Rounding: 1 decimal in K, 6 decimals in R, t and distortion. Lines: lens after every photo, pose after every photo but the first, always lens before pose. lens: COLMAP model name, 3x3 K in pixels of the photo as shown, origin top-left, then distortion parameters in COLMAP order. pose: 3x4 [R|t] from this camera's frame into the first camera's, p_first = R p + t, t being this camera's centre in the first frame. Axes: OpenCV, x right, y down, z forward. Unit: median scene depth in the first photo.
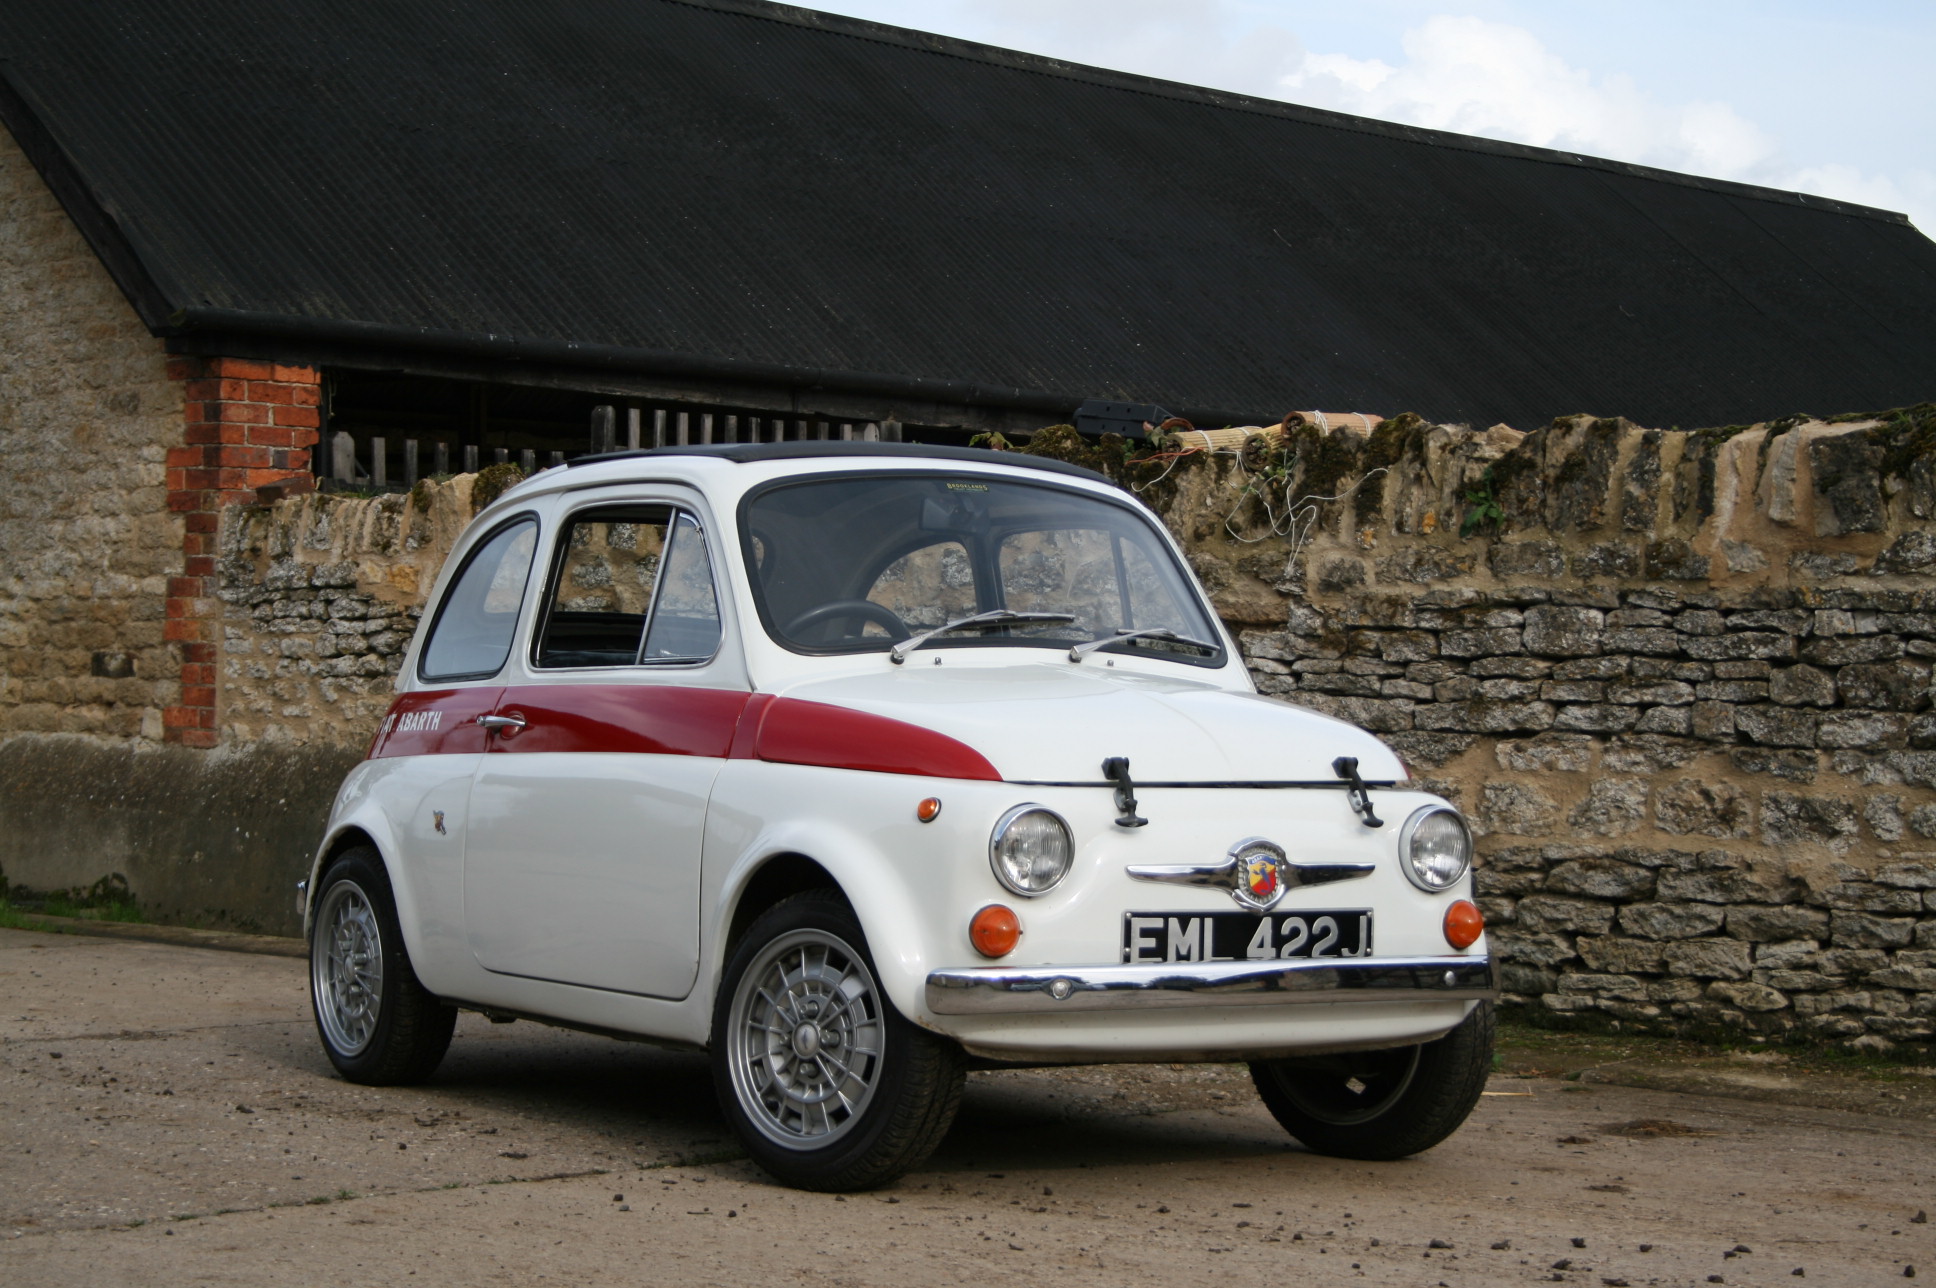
lens RADIAL K [[3962.7, 0, 968.0], [0, 3962.7, 644.0], [0, 0, 1]] dist [-0.004468, 0.443348]
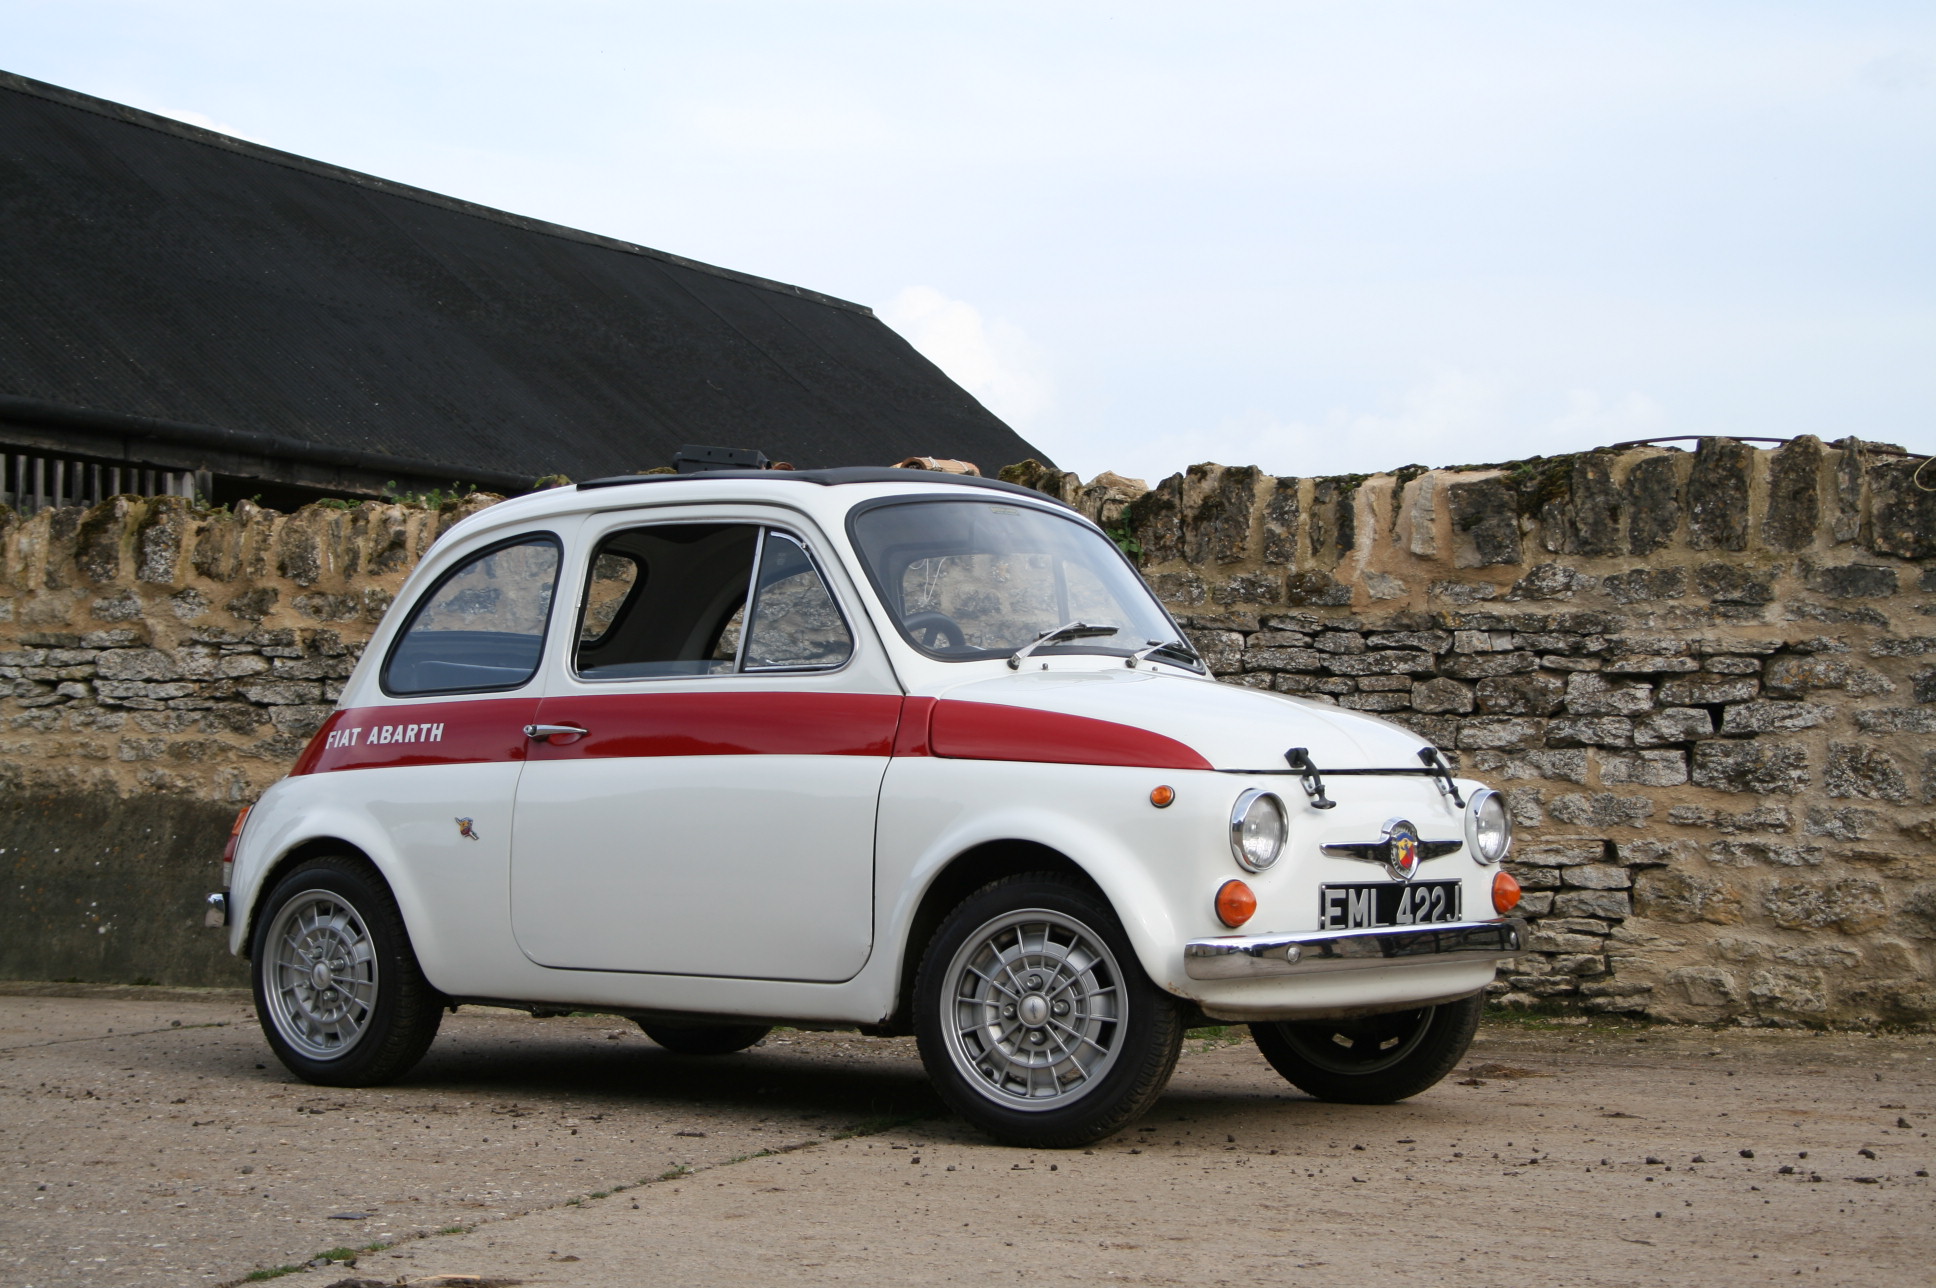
lens RADIAL K [[3625.5, 0, 968.0], [0, 3625.5, 644.0], [0, 0, 1]] dist [0.004217, 0.044741]
pose [[0.936859, -0.001857, 0.349703, -0.298296], [0.007382, 0.999868, -0.014467, 0.009763], [-0.349630, 0.016135, 0.936749, 0.050461]]
